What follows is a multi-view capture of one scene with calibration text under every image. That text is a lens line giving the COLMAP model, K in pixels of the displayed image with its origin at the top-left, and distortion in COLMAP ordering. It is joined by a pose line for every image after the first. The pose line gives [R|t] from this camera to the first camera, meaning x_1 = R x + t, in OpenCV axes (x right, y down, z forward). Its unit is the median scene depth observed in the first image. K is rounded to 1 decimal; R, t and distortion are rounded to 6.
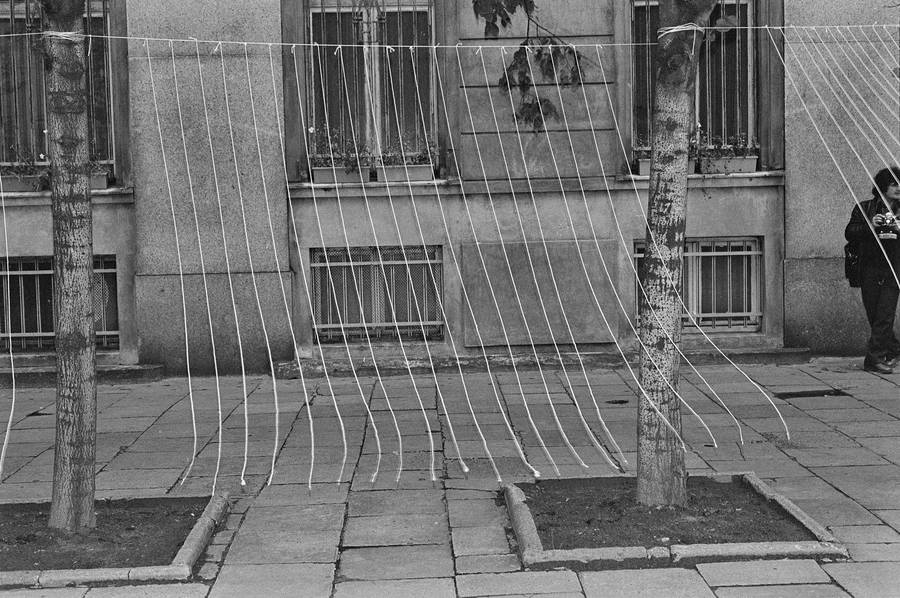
lens RADIAL K [[1300.4, 0, 444.8], [0, 1300.4, 299.9], [0, 0, 1]] dist [0.020561, 0.000000]
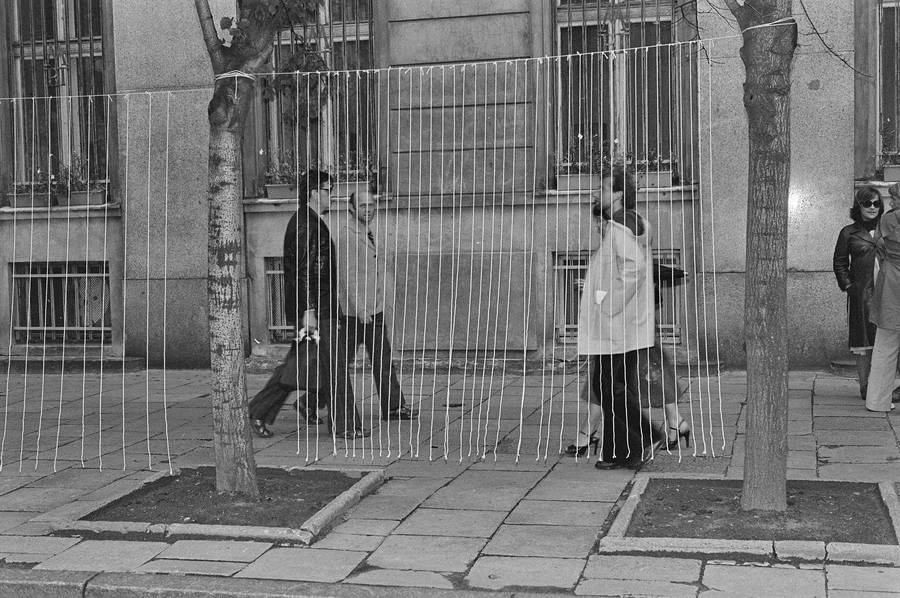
lens RADIAL K [[1300.4, 0, 449.6], [0, 1300.4, 301.9], [0, 0, 1]] dist [0.020561, 0.000000]
pose [[0.958950, 0.019298, -0.282917, 0.366681], [-0.018885, 0.999813, 0.004188, -0.009379], [0.282945, 0.001327, 0.959135, -0.022724]]
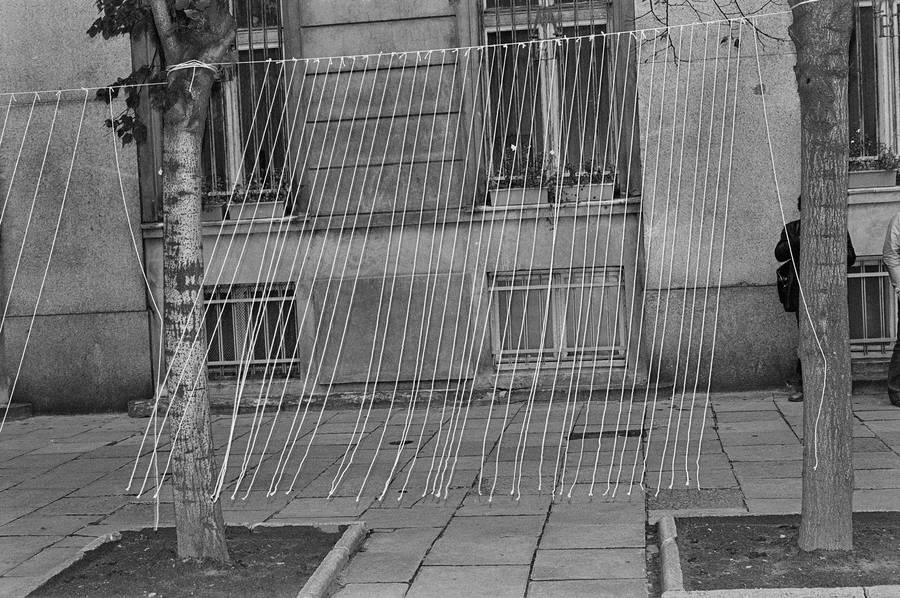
lens RADIAL K [[1300.4, 0, 449.5], [0, 1300.4, 301.1], [0, 0, 1]] dist [0.020561, 0.000000]
pose [[0.986052, -0.015599, -0.165708, 0.281426], [0.012408, 0.999717, -0.020274, -0.005841], [0.165977, 0.017935, 0.985966, 0.041441]]
